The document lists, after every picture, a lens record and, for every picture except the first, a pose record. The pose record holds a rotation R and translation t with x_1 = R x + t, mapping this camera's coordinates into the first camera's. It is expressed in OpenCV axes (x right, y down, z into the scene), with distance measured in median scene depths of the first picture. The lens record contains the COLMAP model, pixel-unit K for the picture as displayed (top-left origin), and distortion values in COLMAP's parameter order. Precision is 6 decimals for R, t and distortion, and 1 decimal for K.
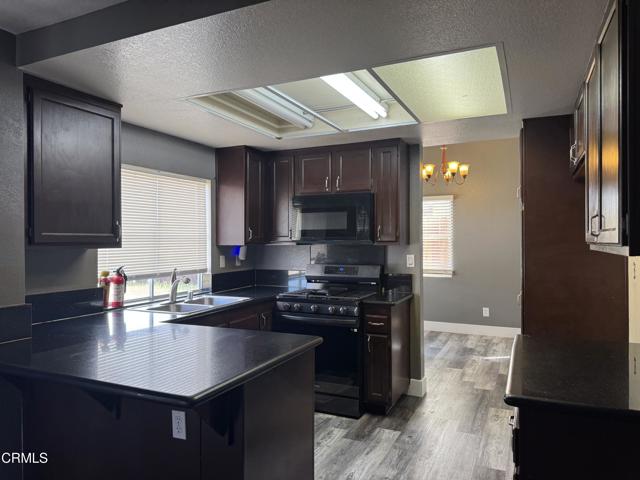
lens RADIAL K [[448.6, 0, 320.0], [0, 448.6, 240.0], [0, 0, 1]] dist [0.085947, -0.003692]
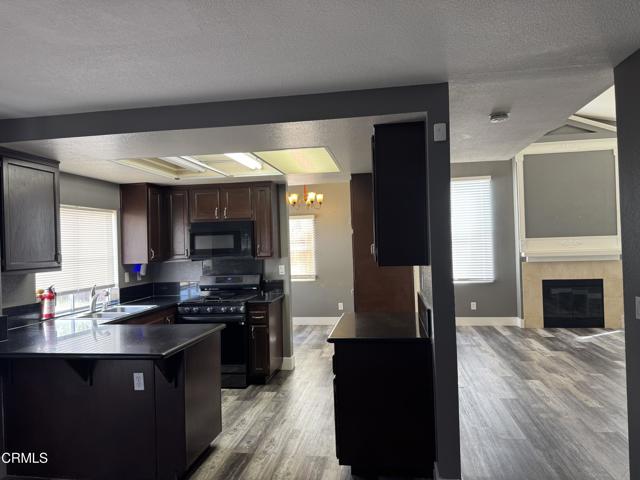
lens RADIAL K [[448.6, 0, 320.0], [0, 448.6, 240.0], [0, 0, 1]] dist [0.085947, -0.003692]
pose [[0.960171, -0.022899, 0.278472, -0.064287], [0.027441, 0.999546, -0.012426, -0.024586], [-0.278062, 0.019573, 0.960364, -0.340785]]
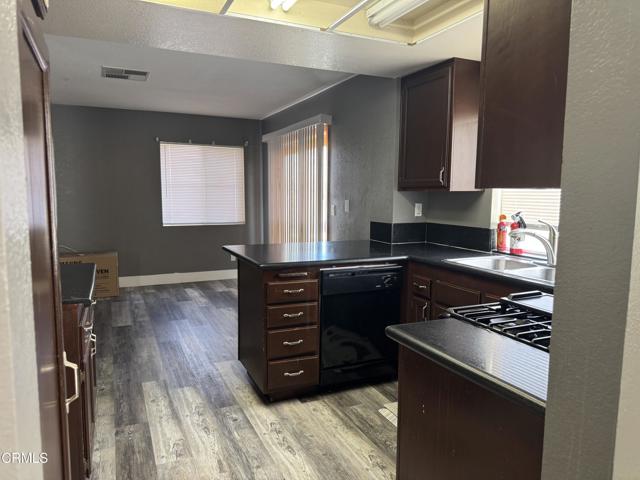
lens RADIAL K [[455.4, 0, 320.0], [0, 455.4, 240.0], [0, 0, 1]] dist [-0.001464, -0.001357]
pose [[-0.644703, 0.082411, -0.759978, 0.441079], [-0.004066, 0.993788, 0.111214, 0.010283], [0.764423, 0.074790, -0.640363, 1.038111]]
